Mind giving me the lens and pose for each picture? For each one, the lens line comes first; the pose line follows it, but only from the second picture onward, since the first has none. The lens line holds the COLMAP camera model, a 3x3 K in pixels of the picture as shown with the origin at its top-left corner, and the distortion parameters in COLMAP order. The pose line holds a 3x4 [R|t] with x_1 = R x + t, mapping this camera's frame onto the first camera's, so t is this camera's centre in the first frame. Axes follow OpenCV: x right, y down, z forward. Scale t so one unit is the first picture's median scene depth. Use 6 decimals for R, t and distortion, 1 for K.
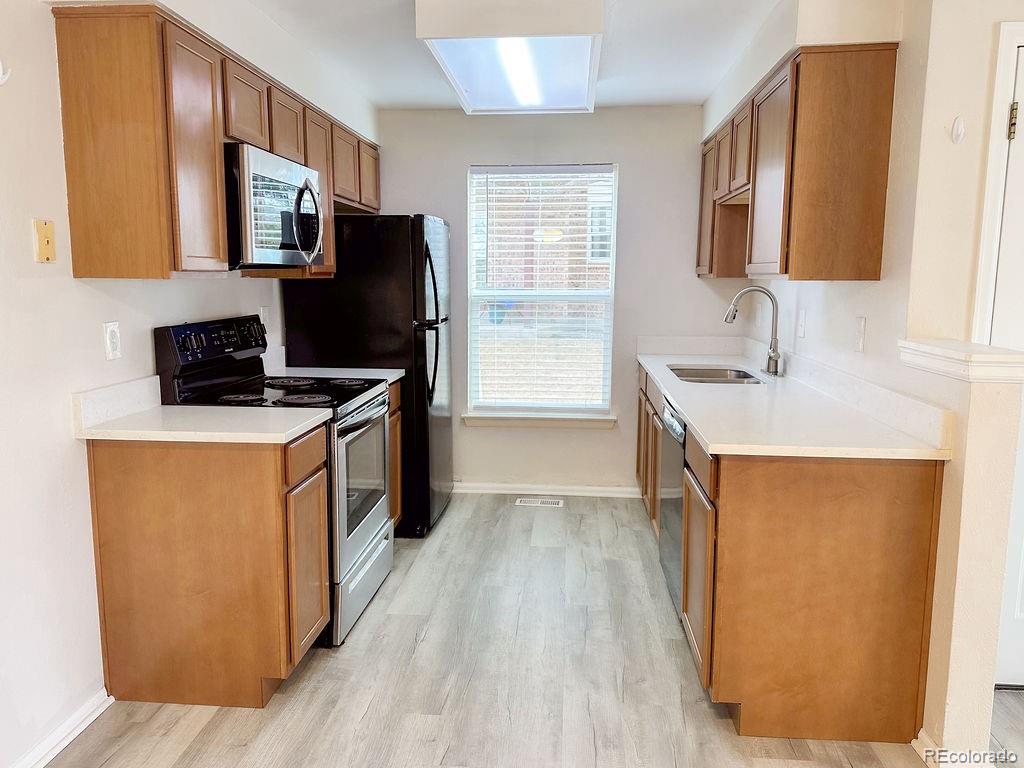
lens RADIAL K [[704.9, 0, 512.0], [0, 704.9, 384.0], [0, 0, 1]] dist [0.148188, -0.251025]
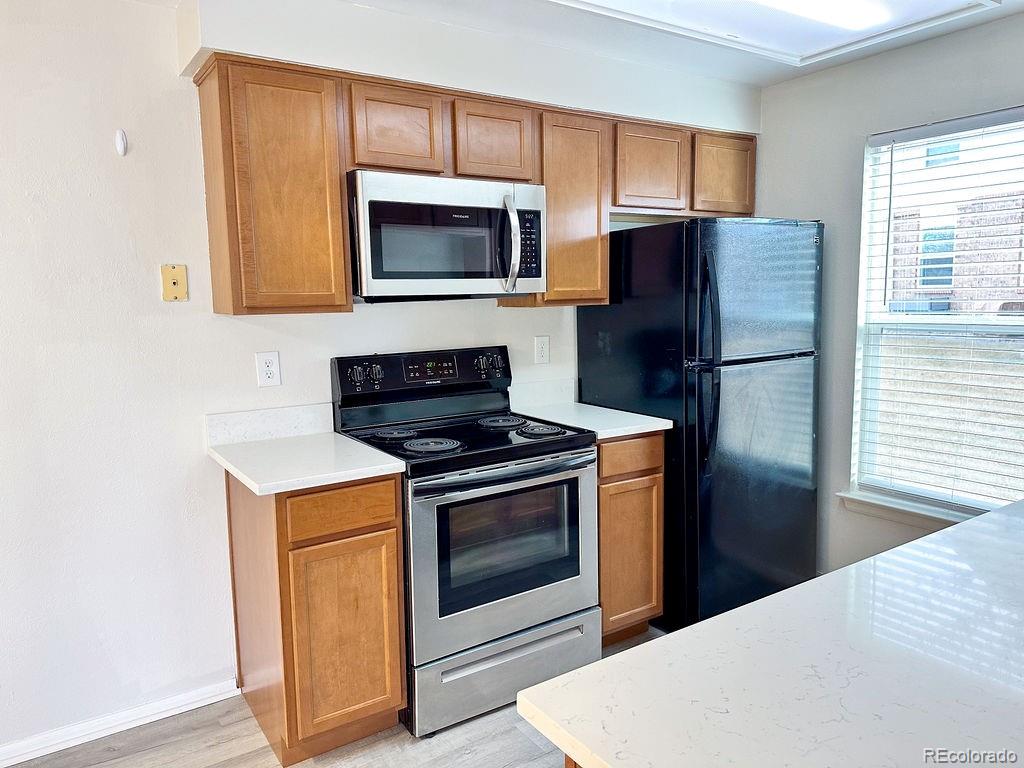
lens RADIAL K [[704.9, 0, 512.0], [0, 704.9, 384.0], [0, 0, 1]] dist [0.148188, -0.251025]
pose [[0.638064, 0.084024, -0.765385, 0.332132], [-0.096946, 0.994884, 0.028400, -0.066665], [0.763856, 0.056080, 0.642946, 0.371231]]
